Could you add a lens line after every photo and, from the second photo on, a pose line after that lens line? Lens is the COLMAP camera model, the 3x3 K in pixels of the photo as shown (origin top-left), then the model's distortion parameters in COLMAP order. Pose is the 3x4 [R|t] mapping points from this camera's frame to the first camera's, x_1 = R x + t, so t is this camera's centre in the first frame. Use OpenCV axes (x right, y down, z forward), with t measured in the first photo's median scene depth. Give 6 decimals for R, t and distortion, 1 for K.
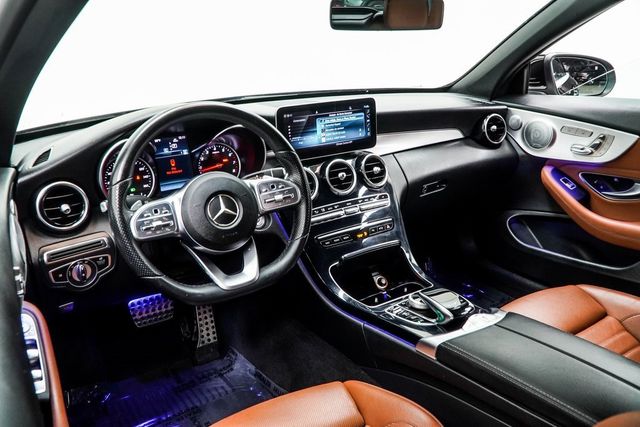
lens RADIAL K [[519.9, 0, 317.2], [0, 519.9, 215.4], [0, 0, 1]] dist [-0.012878, 0.009160]
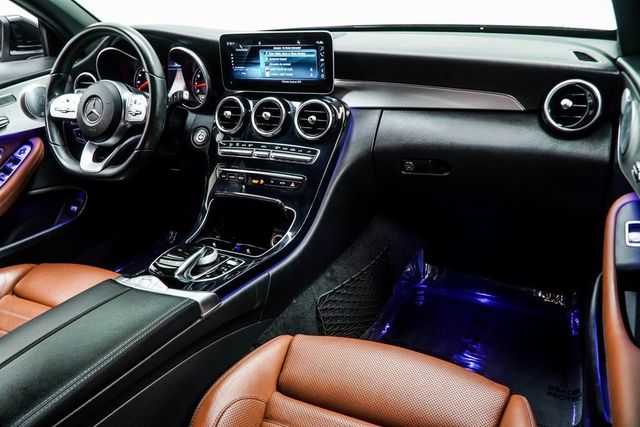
lens RADIAL K [[519.9, 0, 317.3], [0, 519.9, 214.5], [0, 0, 1]] dist [-0.012878, 0.009160]
pose [[0.525700, 0.338486, -0.780427, 0.881220], [-0.241152, 0.939090, 0.244859, -0.159357], [0.815773, 0.059479, 0.575306, 0.551972]]
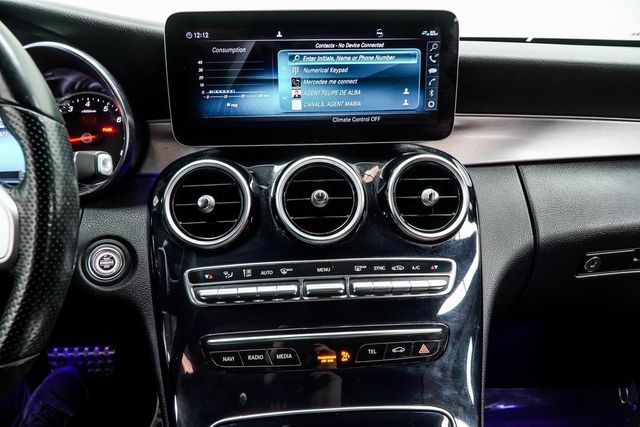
lens RADIAL K [[519.9, 0, 311.6], [0, 519.9, 213.0], [0, 0, 1]] dist [-0.012878, 0.009160]
pose [[0.880989, 0.165738, -0.443158, 0.221838], [-0.169806, 0.984996, 0.030811, -0.075500], [0.441615, 0.048107, 0.895914, 0.641508]]
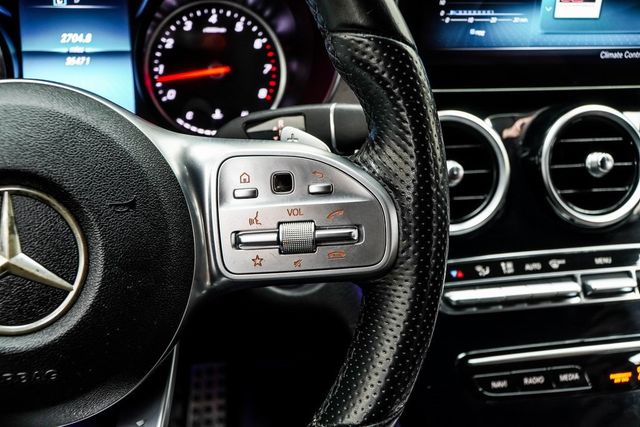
lens RADIAL K [[706.1, 0, 306.6], [0, 706.1, 217.0], [0, 0, 1]] dist [0.027827, 0.000000]
pose [[0.939028, 0.194665, -0.283428, 0.012290], [-0.172199, 0.979727, 0.102385, -0.059000], [0.297612, -0.047336, 0.953513, 0.566017]]
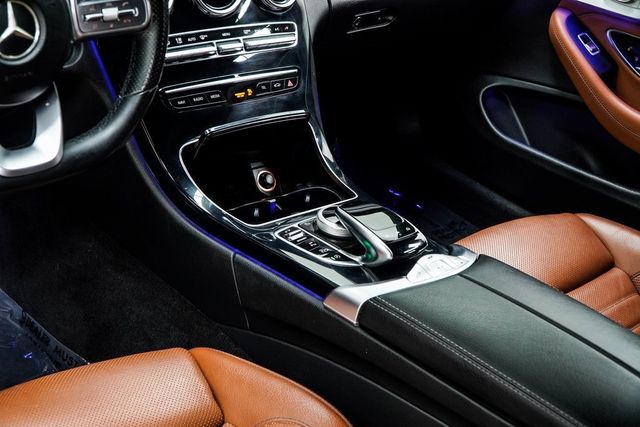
lens RADIAL K [[960.3, 0, 302.1], [0, 960.3, 202.6], [0, 0, 1]] dist [-0.171770, 0.000000]
pose [[0.974032, 0.088633, 0.208342, -0.054039], [-0.123102, 0.979610, 0.158777, -0.017995], [-0.190021, -0.180302, 0.965082, -0.010573]]
